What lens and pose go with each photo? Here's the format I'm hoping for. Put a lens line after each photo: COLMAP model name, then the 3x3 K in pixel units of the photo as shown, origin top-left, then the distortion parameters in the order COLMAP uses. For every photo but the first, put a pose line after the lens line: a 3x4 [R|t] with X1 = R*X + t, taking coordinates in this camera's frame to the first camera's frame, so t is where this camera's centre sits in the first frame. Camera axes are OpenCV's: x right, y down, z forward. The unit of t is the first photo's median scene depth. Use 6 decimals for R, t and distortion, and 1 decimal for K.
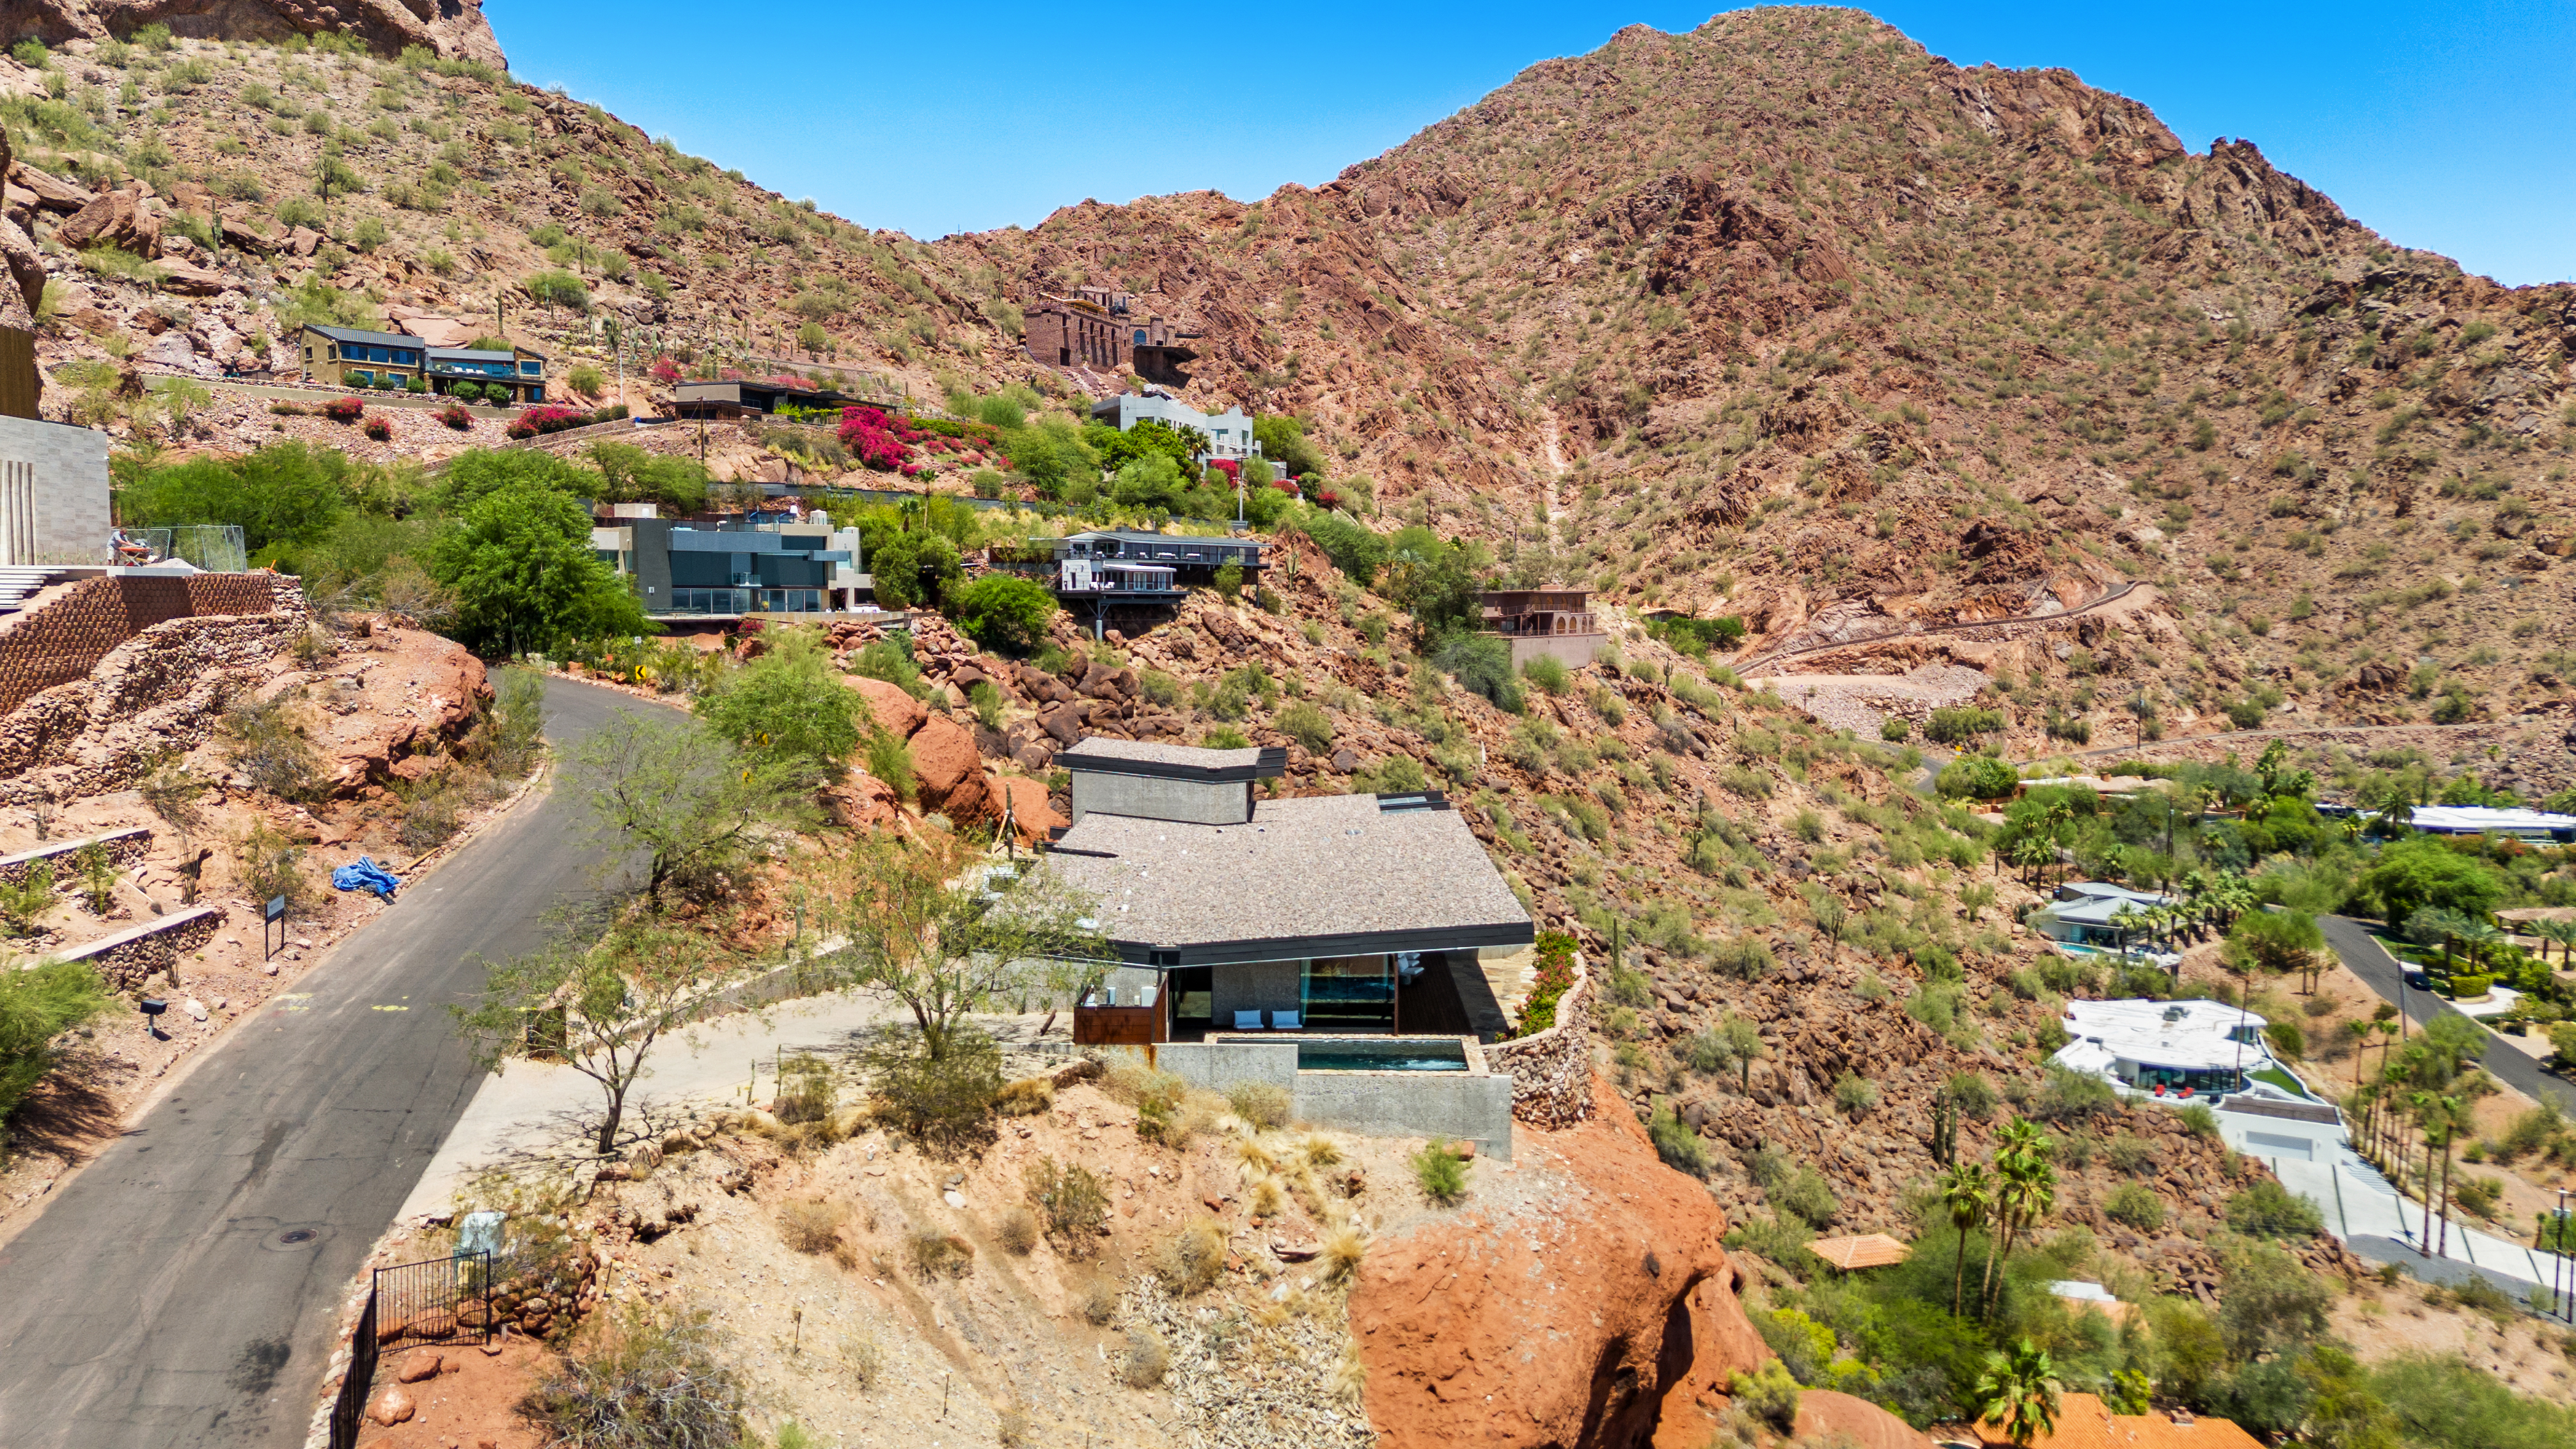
lens RADIAL K [[1890.1, 0, 1290.5], [0, 1890.1, 730.0], [0, 0, 1]] dist [0.093570, -0.081287]
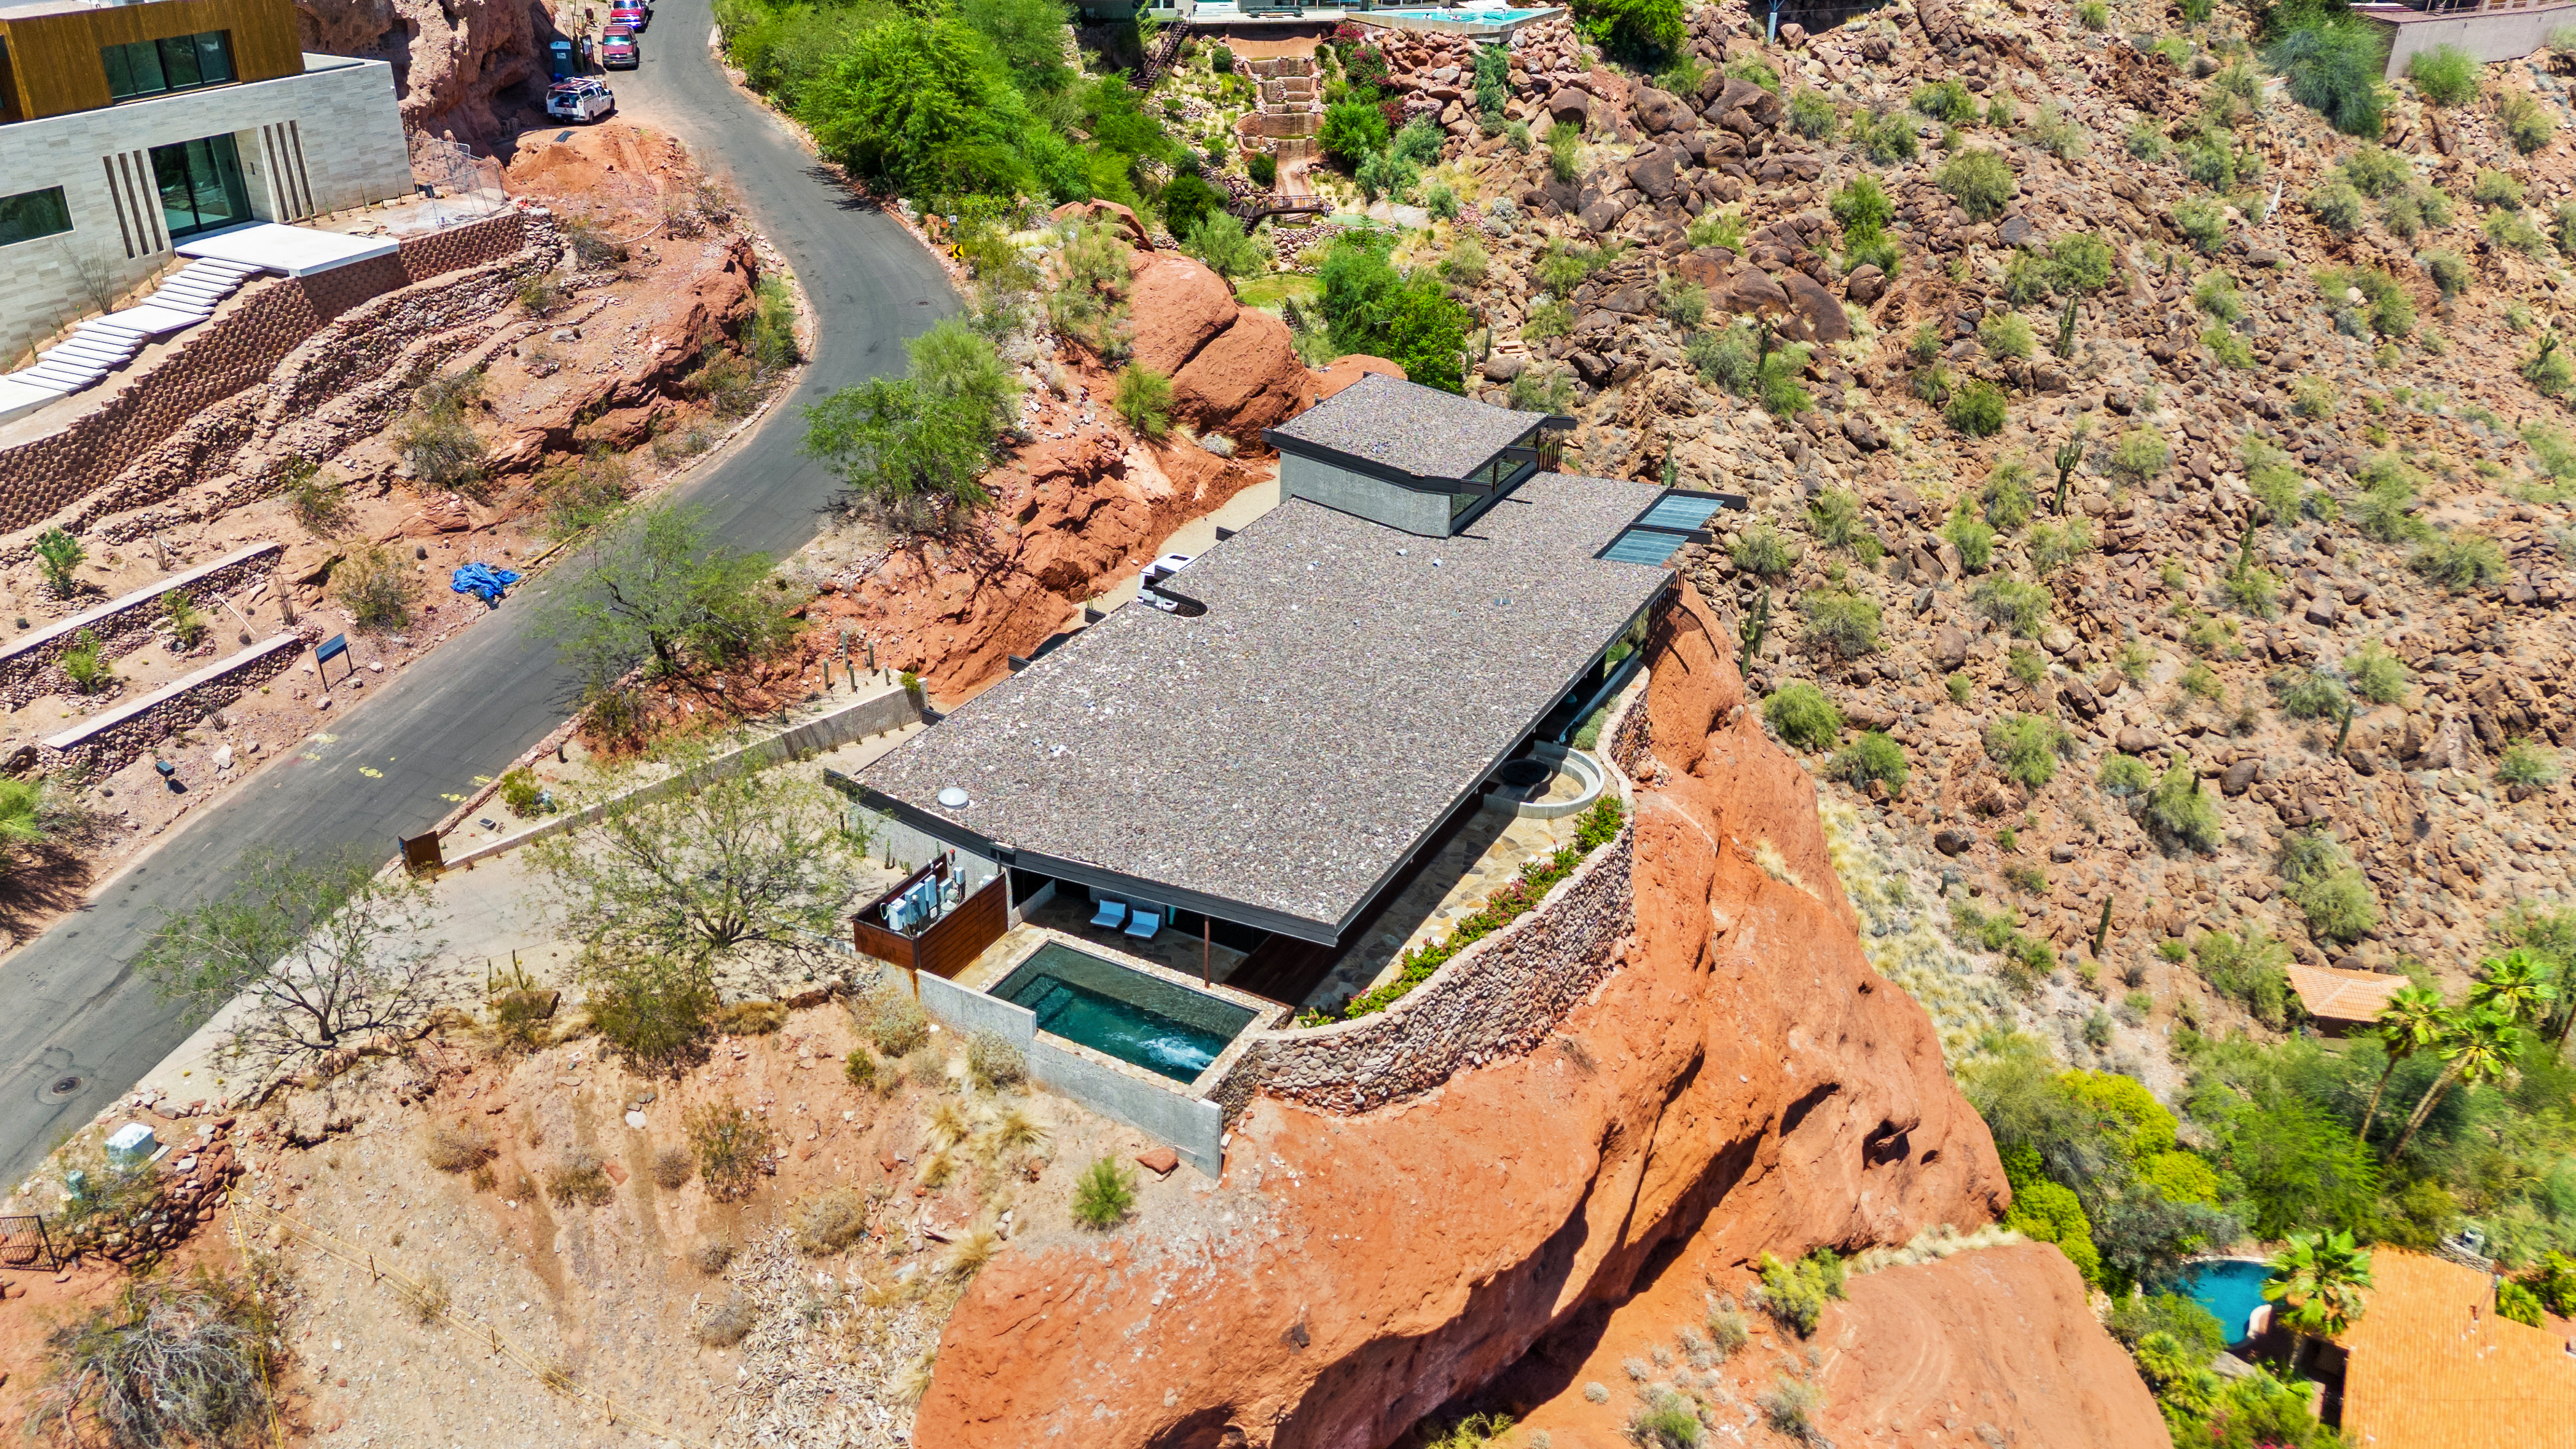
lens RADIAL K [[1923.0, 0, 1291.4], [0, 1923.0, 731.0], [0, 0, 1]] dist [0.039038, 0.000362]
pose [[0.888973, 0.222384, -0.400341, 0.098368], [-0.051178, 0.916949, 0.395709, -0.074207], [0.455091, -0.331286, 0.826524, 0.057193]]
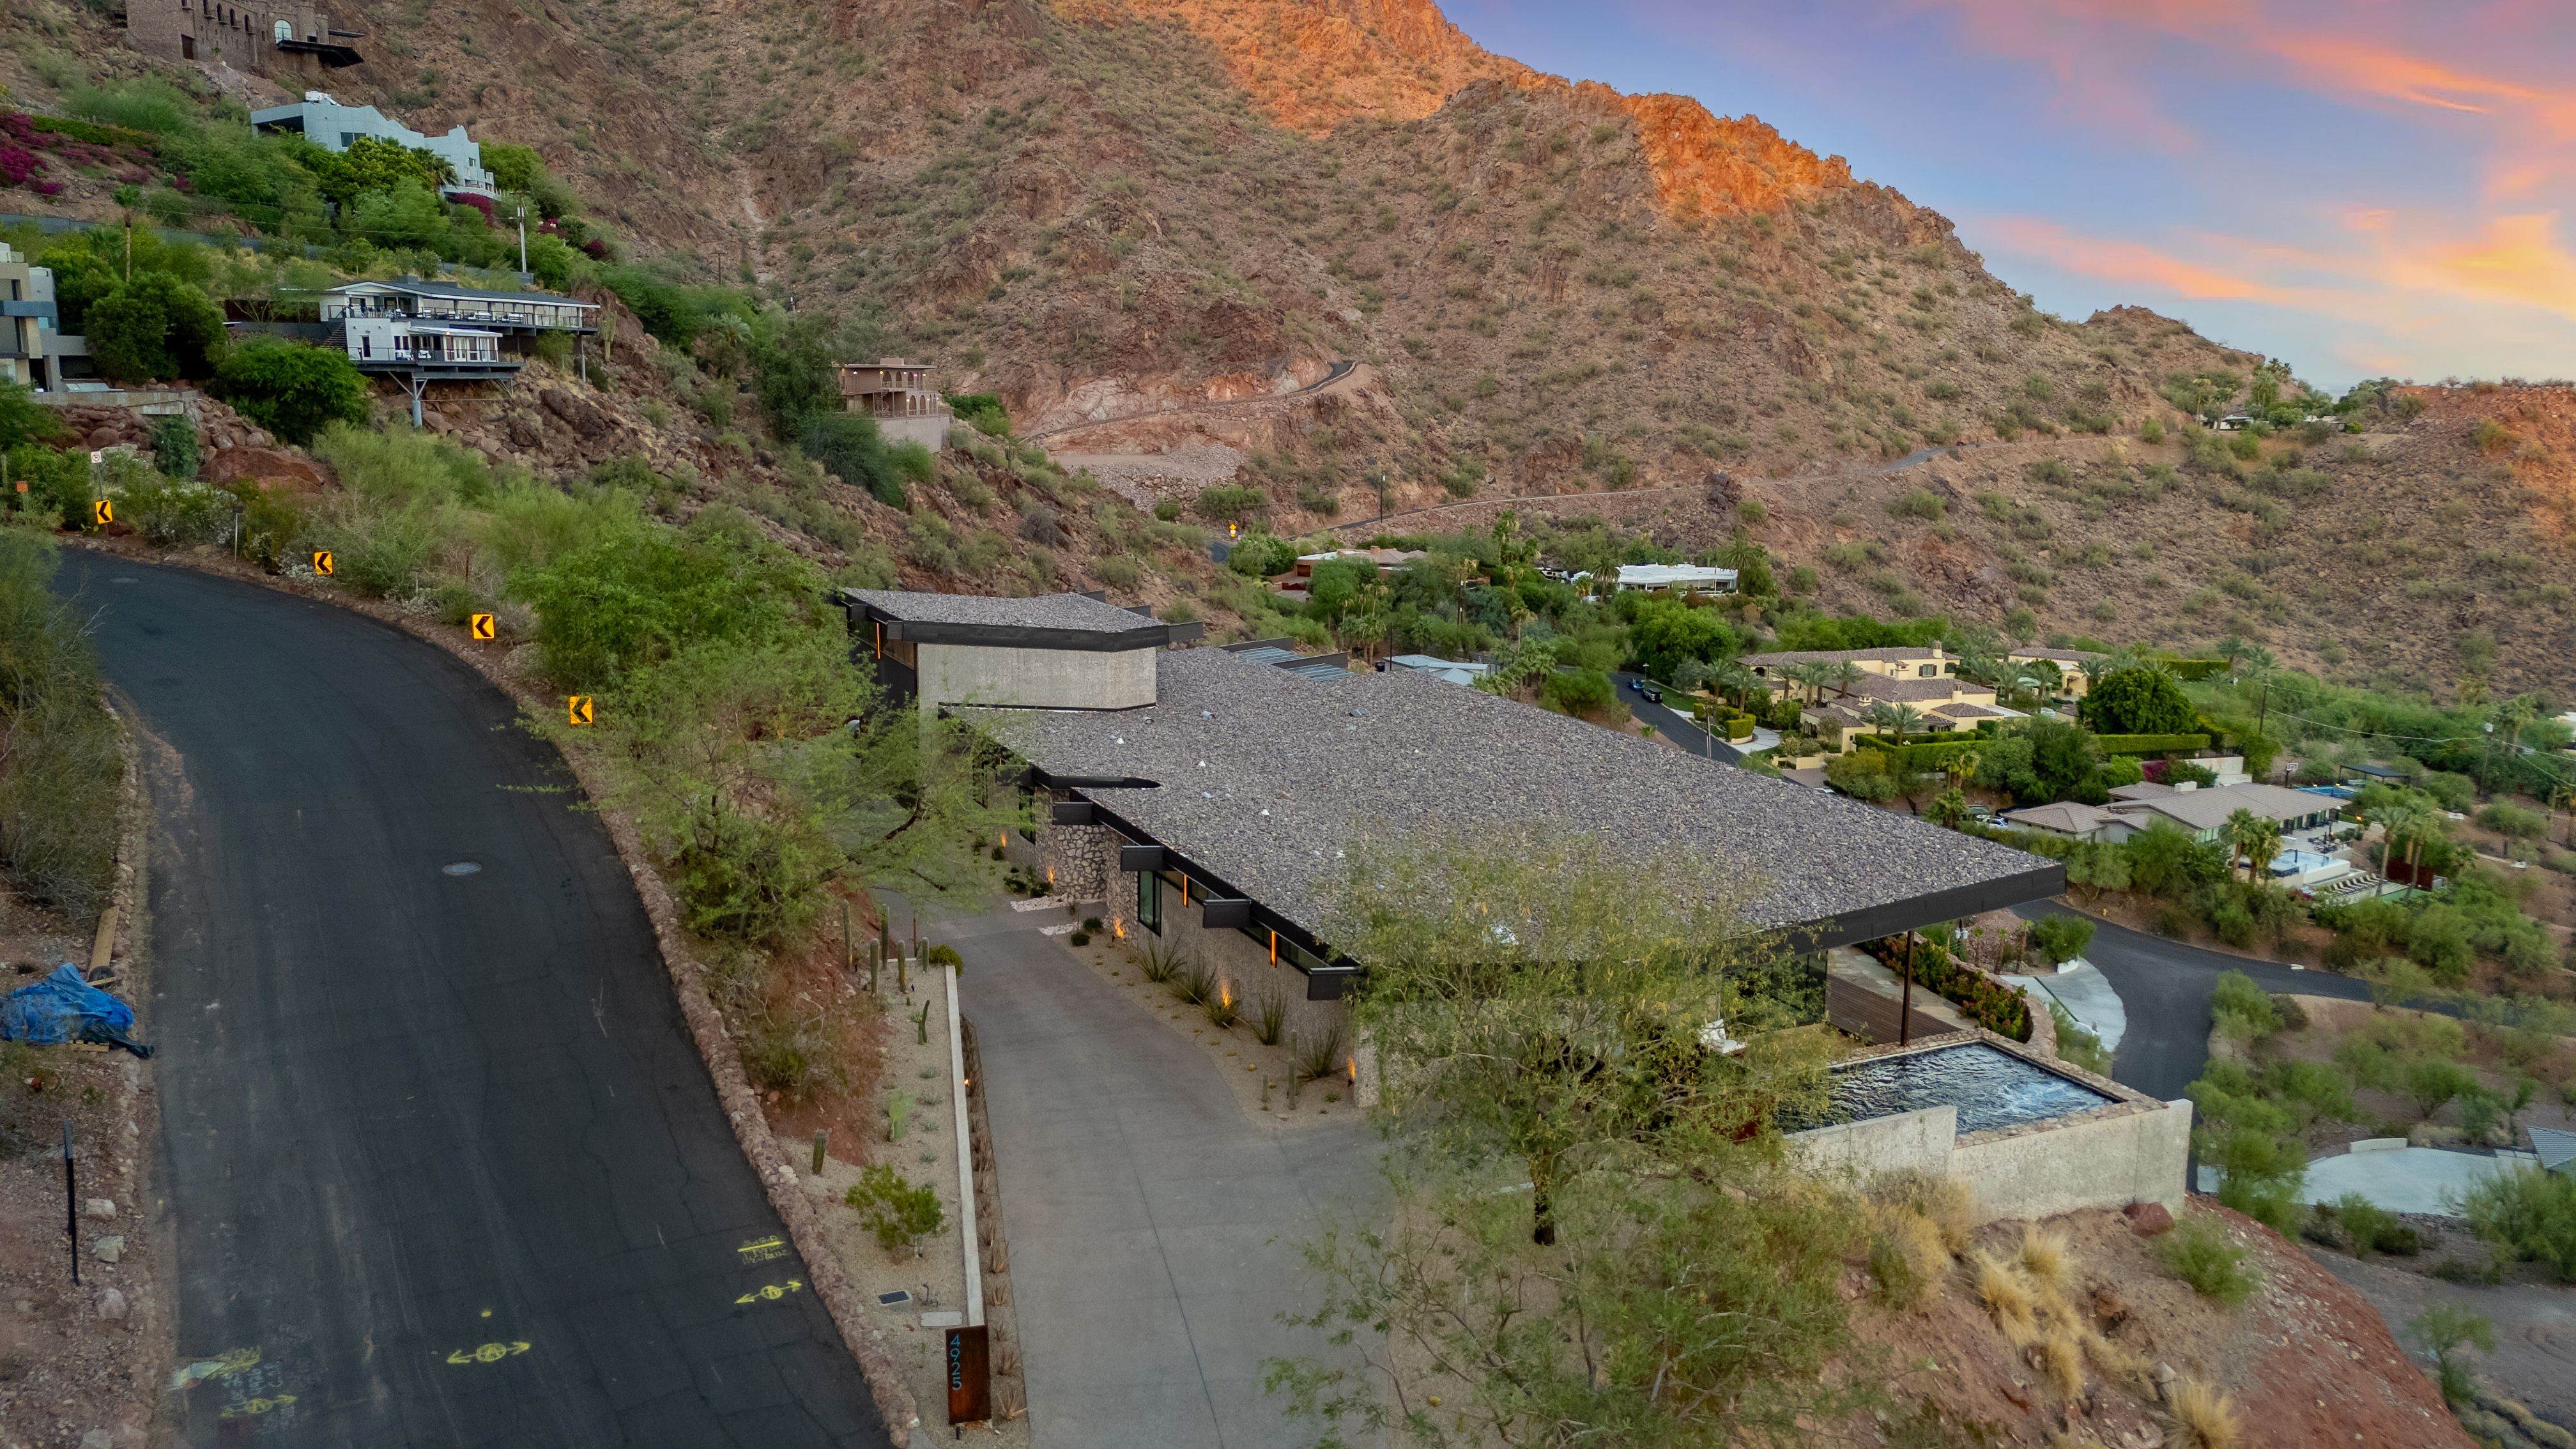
lens RADIAL K [[1913.2, 0, 1289.0], [0, 1913.2, 712.9], [0, 0, 1]] dist [0.085946, -0.071108]
pose [[0.904720, -0.071828, 0.419908, -0.093675], [0.026669, 0.993300, 0.112449, -0.009161], [-0.425172, -0.090537, 0.900573, 0.104433]]
